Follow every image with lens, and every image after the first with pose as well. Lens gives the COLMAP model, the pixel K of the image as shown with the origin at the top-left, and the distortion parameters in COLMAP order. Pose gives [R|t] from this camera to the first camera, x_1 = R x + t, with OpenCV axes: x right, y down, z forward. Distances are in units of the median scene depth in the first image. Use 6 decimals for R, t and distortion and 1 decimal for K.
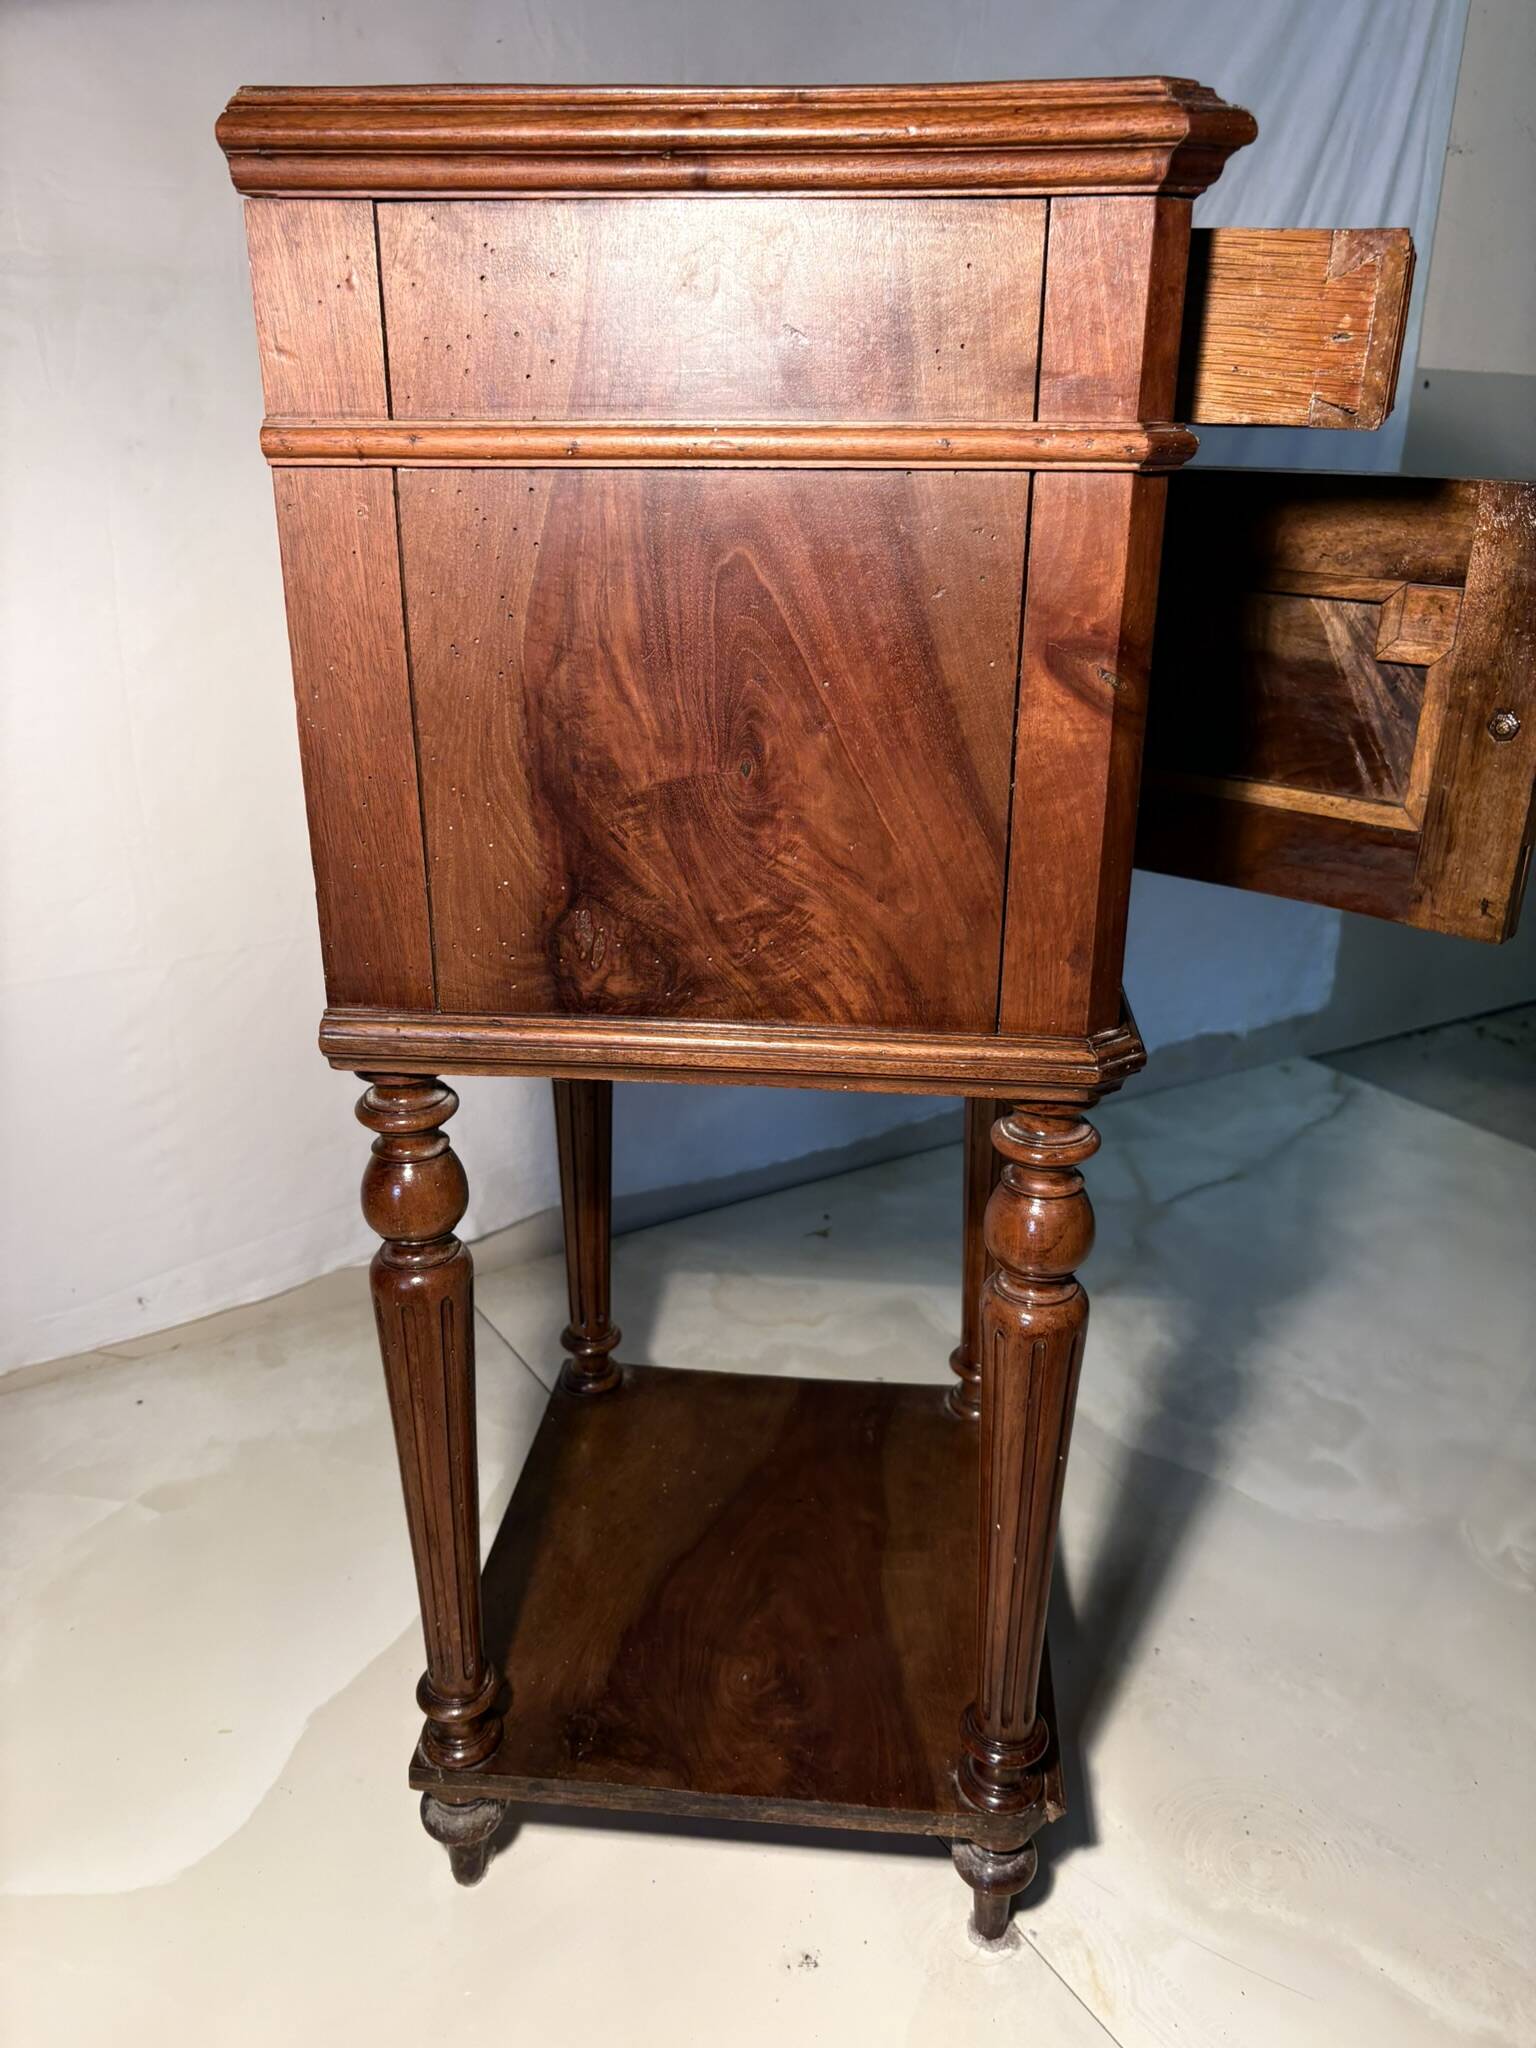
lens RADIAL K [[1575.5, 0, 752.8], [0, 1575.5, 1025.4], [0, 0, 1]] dist [0.007189, -0.004506]
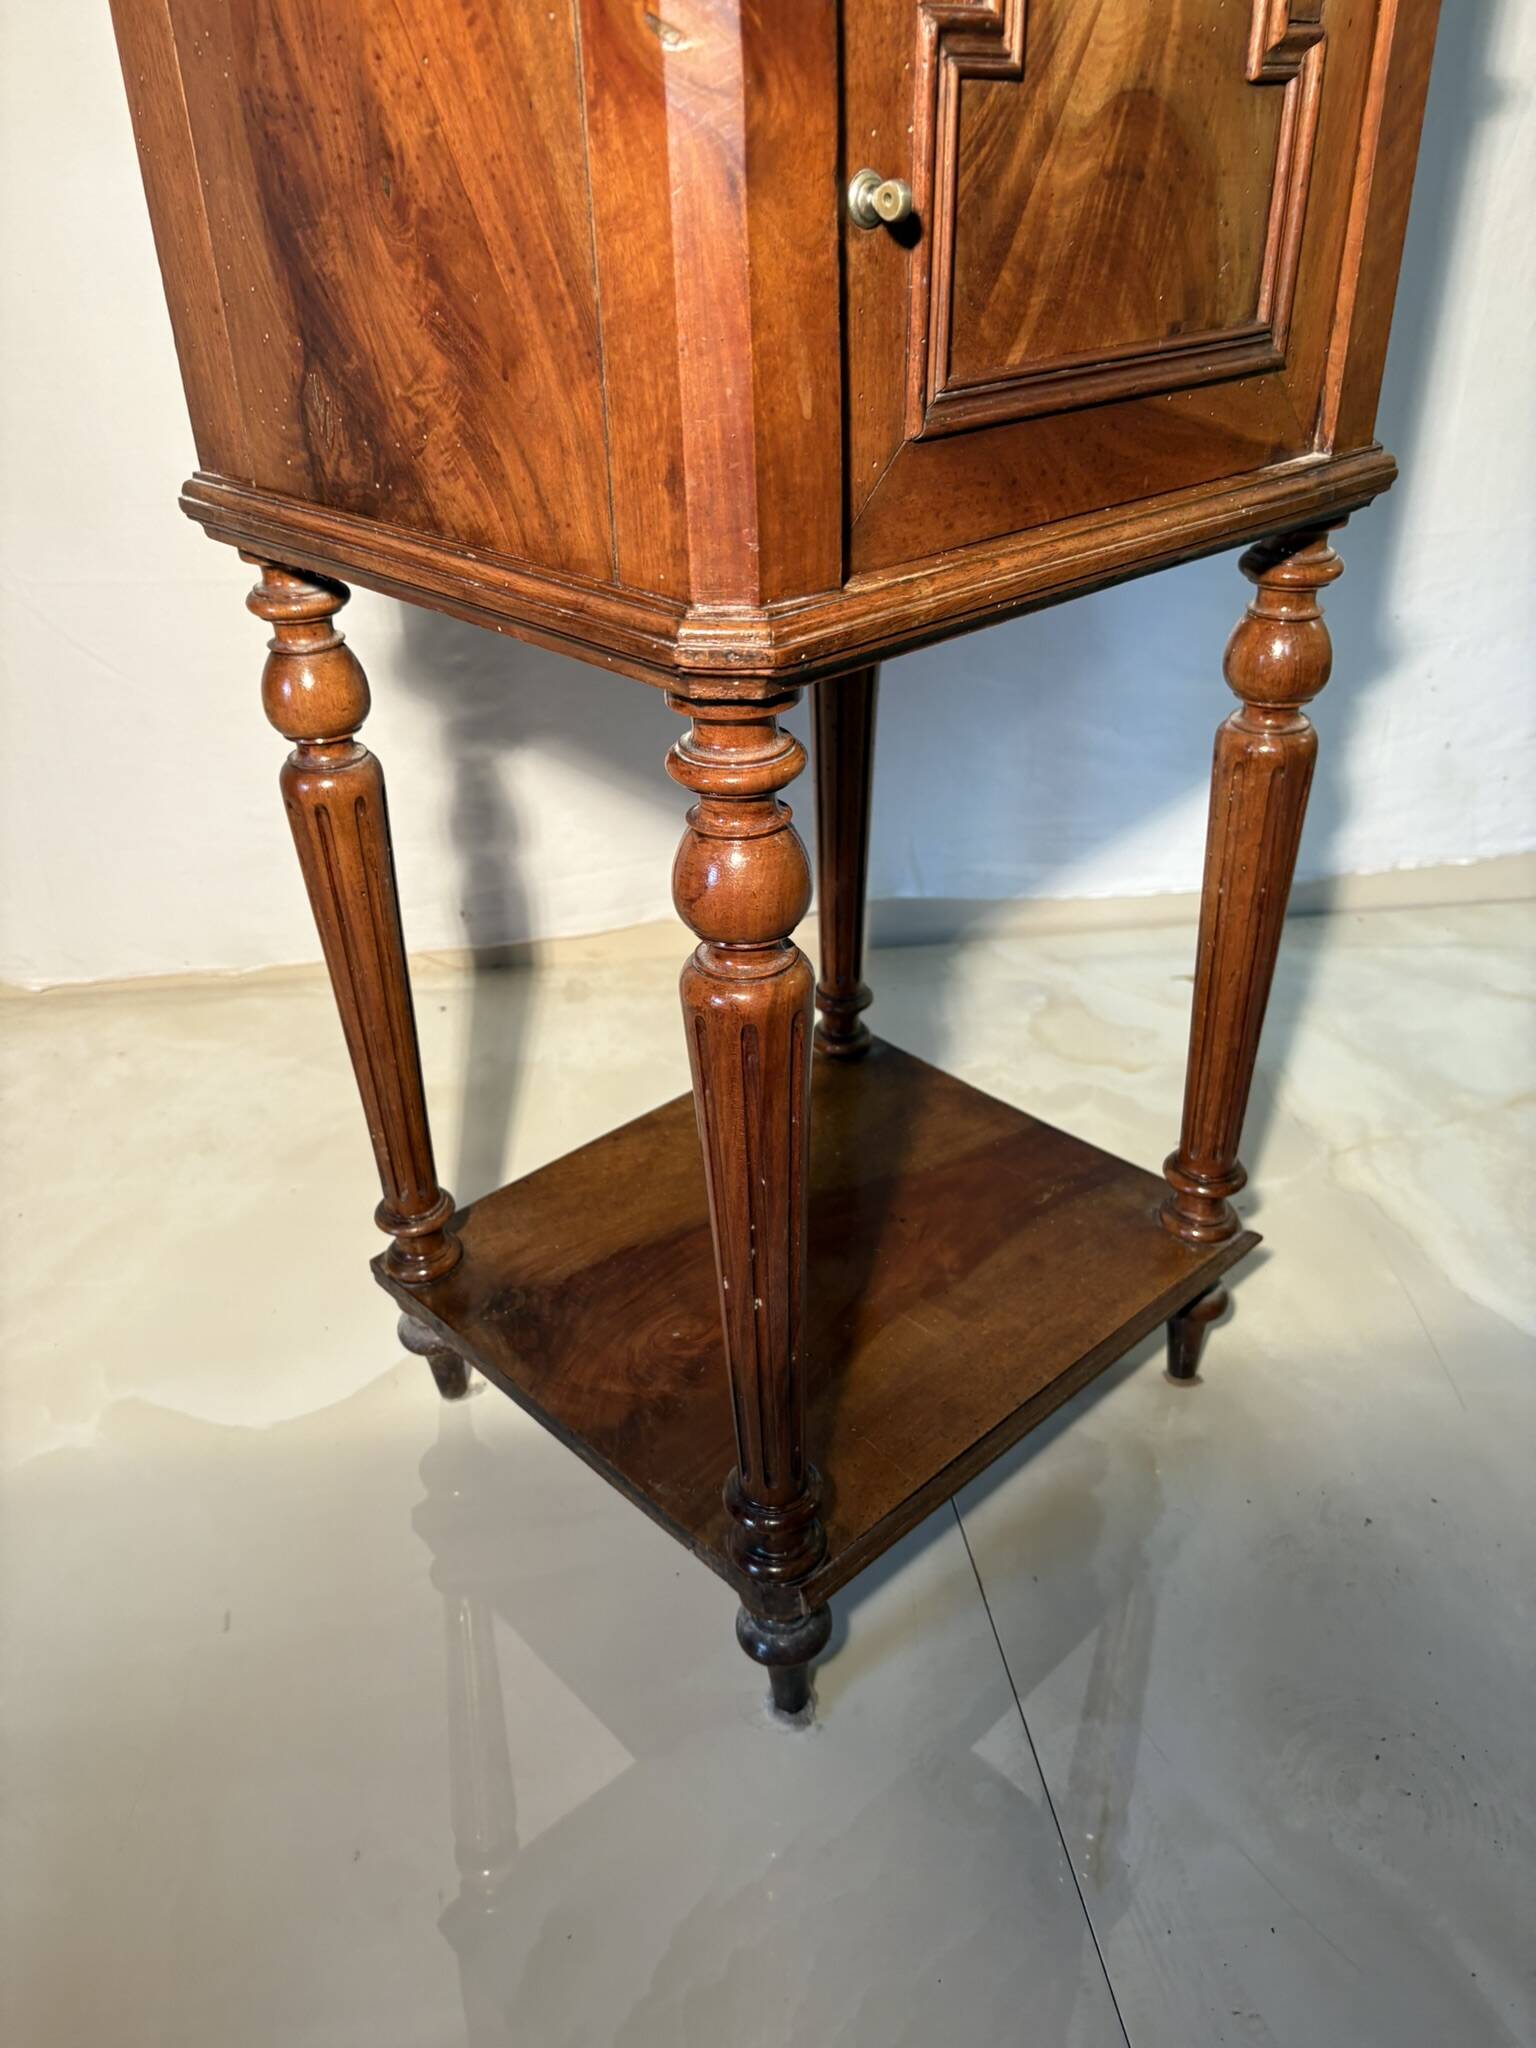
lens RADIAL K [[1561.7, 0, 767.7], [0, 1561.7, 1022.6], [0, 0, 1]] dist [0.004519, -0.002319]
pose [[0.753003, 0.309808, -0.580522, 0.669620], [-0.209910, 0.949232, 0.234300, 0.013478], [0.623638, -0.054571, 0.779806, 0.422308]]
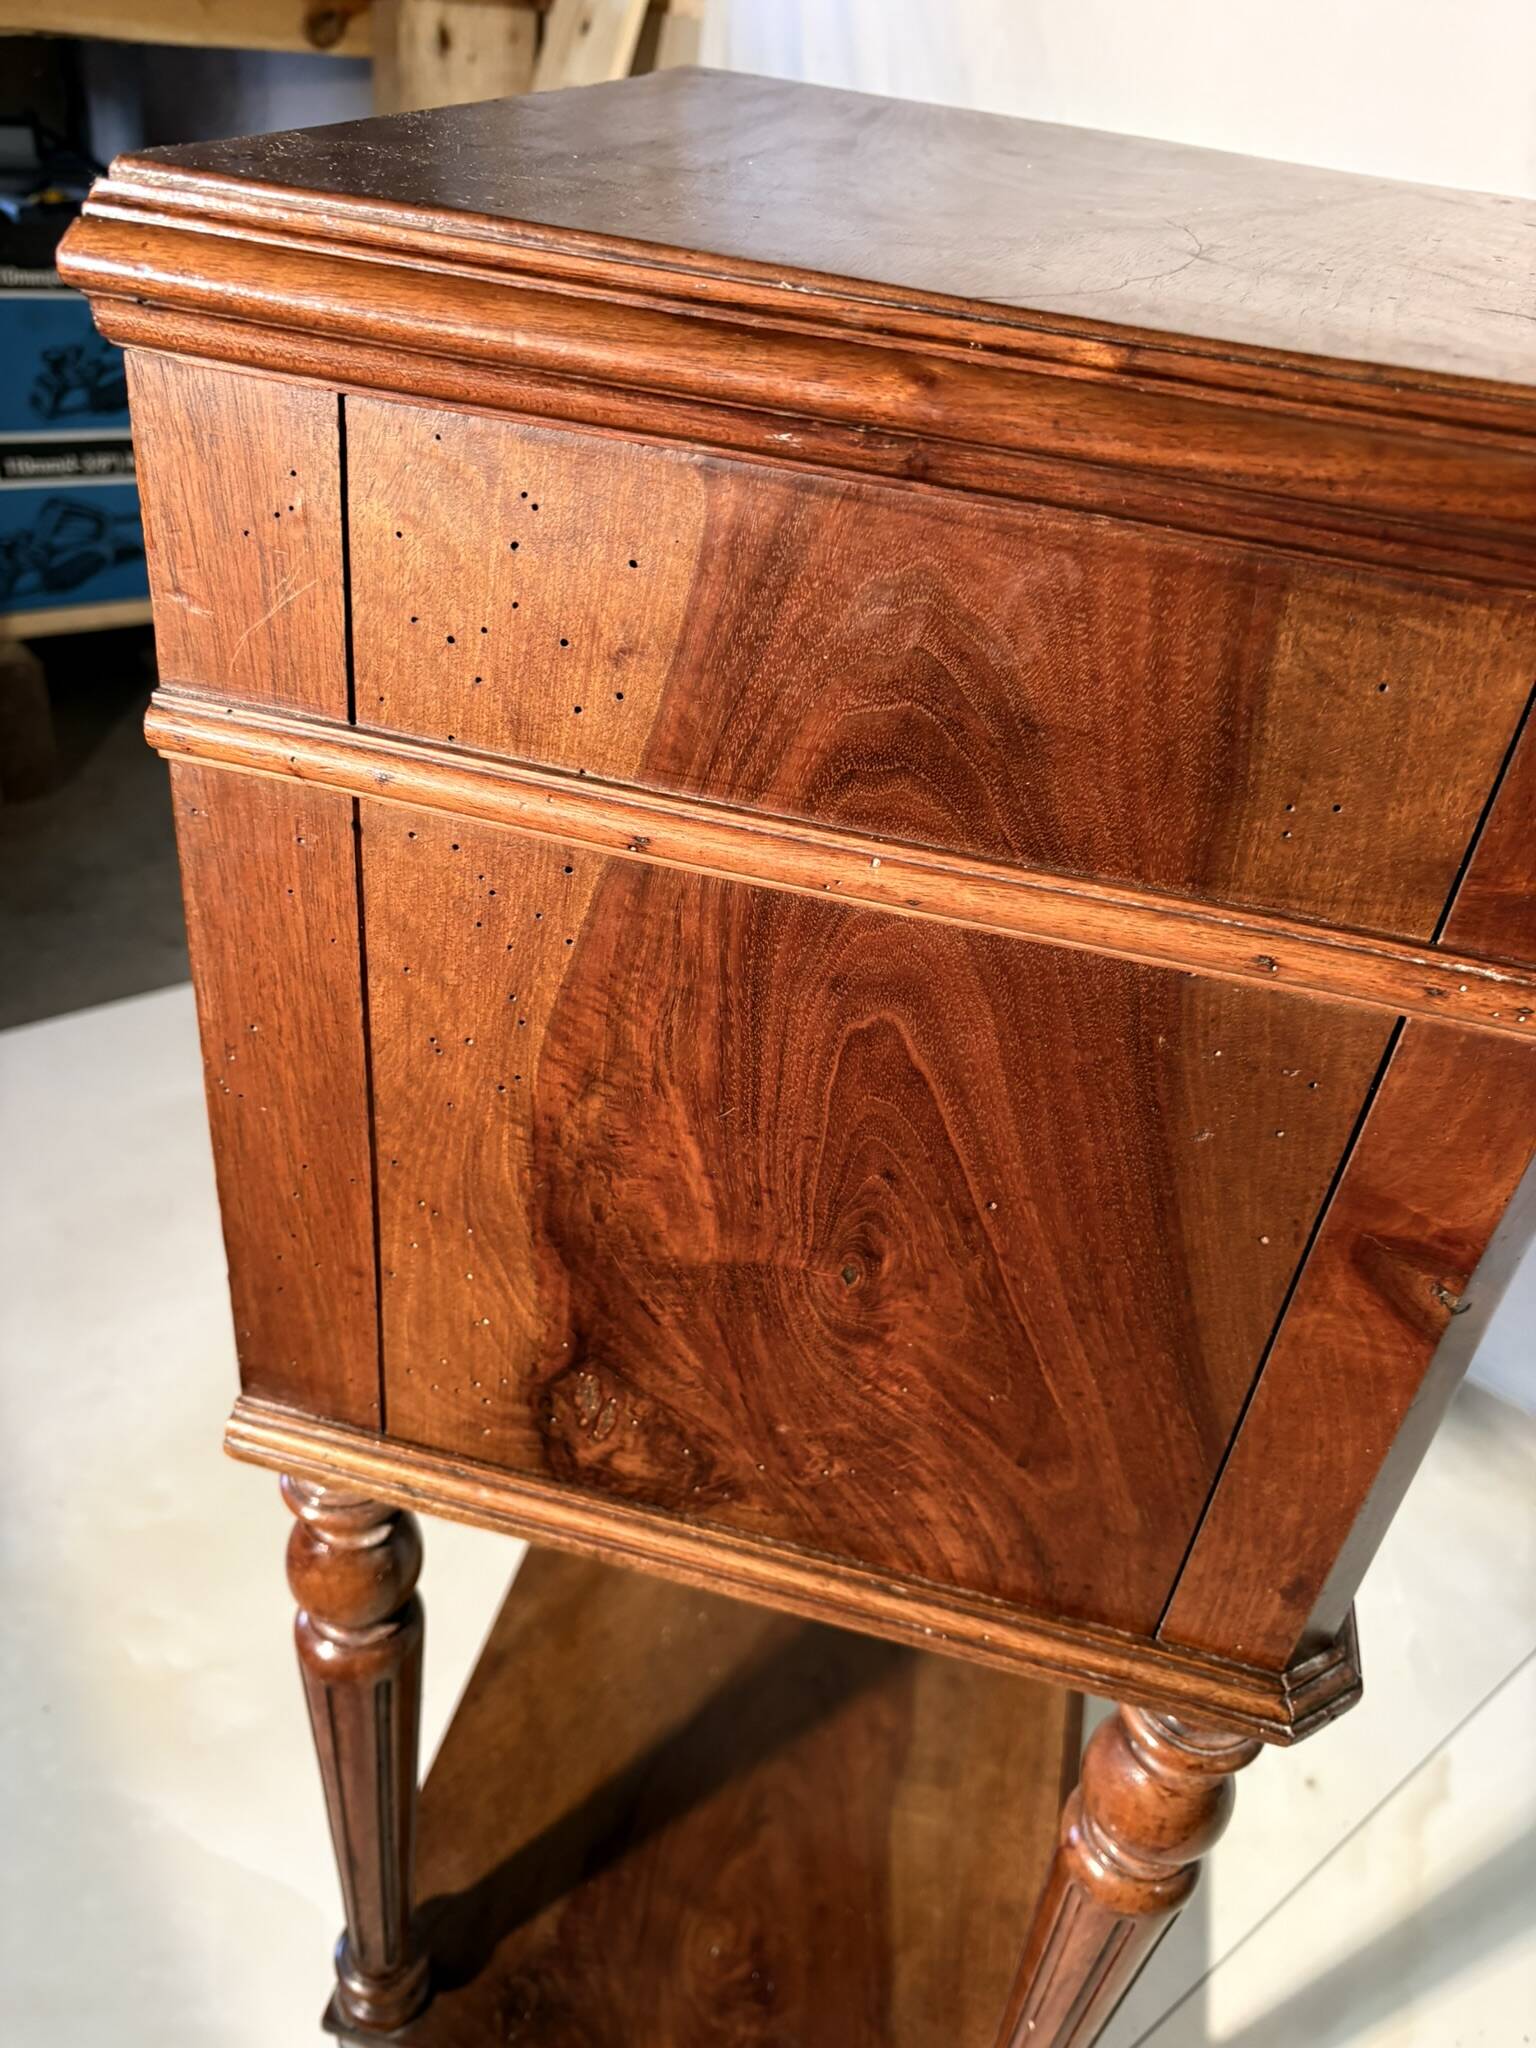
lens RADIAL K [[1561.4, 0, 731.6], [0, 1561.4, 997.5], [0, 0, 1]] dist [0.130848, -0.362708]
pose [[0.984837, 0.158436, -0.070670, -0.022515], [-0.140224, 0.966840, 0.213441, -0.367350], [0.102144, -0.200295, 0.974397, 0.340892]]
